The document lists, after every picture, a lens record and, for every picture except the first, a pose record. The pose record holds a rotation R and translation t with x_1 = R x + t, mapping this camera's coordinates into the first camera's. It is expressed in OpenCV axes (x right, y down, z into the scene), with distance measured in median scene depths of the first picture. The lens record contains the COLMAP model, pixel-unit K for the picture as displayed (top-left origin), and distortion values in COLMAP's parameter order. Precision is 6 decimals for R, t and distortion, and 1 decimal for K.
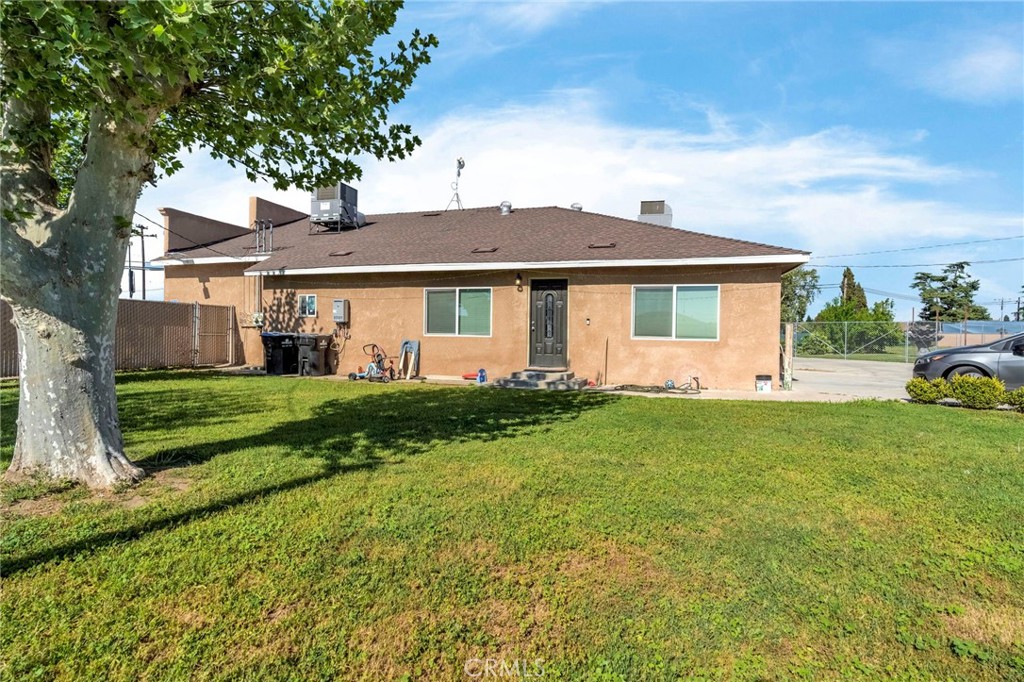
lens RADIAL K [[468.4, 0, 513.6], [0, 468.4, 345.9], [0, 0, 1]] dist [-0.000696, 0.000233]
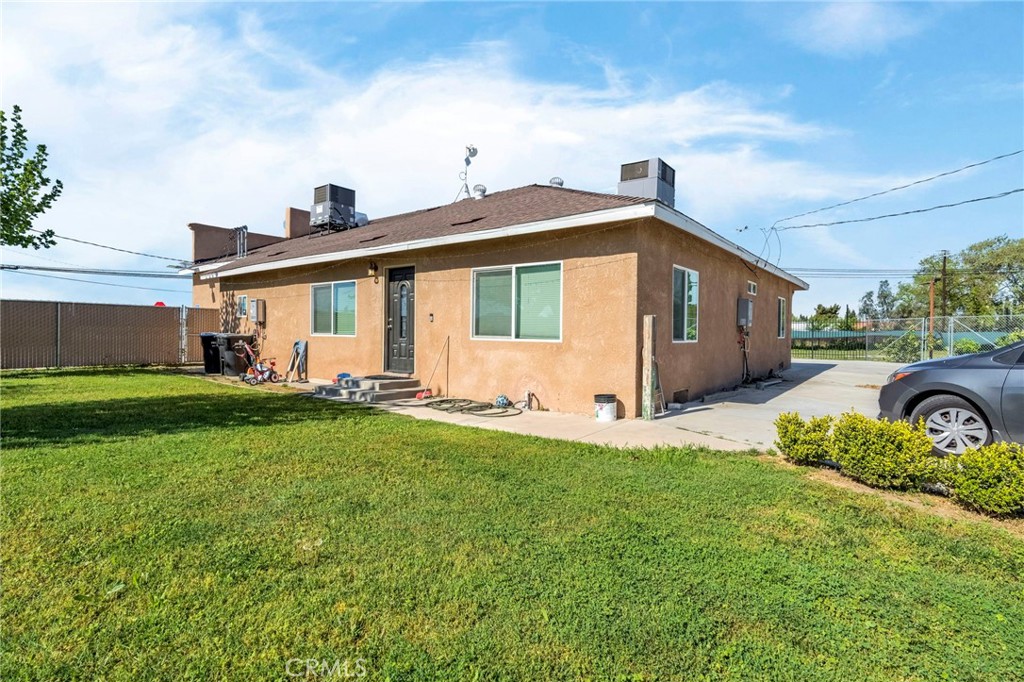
lens RADIAL K [[468.4, 0, 513.6], [0, 468.4, 345.9], [0, 0, 1]] dist [-0.000696, 0.000233]
pose [[0.940299, 0.006048, -0.340297, 0.548471], [-0.006317, 0.999980, 0.000318, -0.004581], [0.340292, 0.001851, 0.940318, 0.289803]]
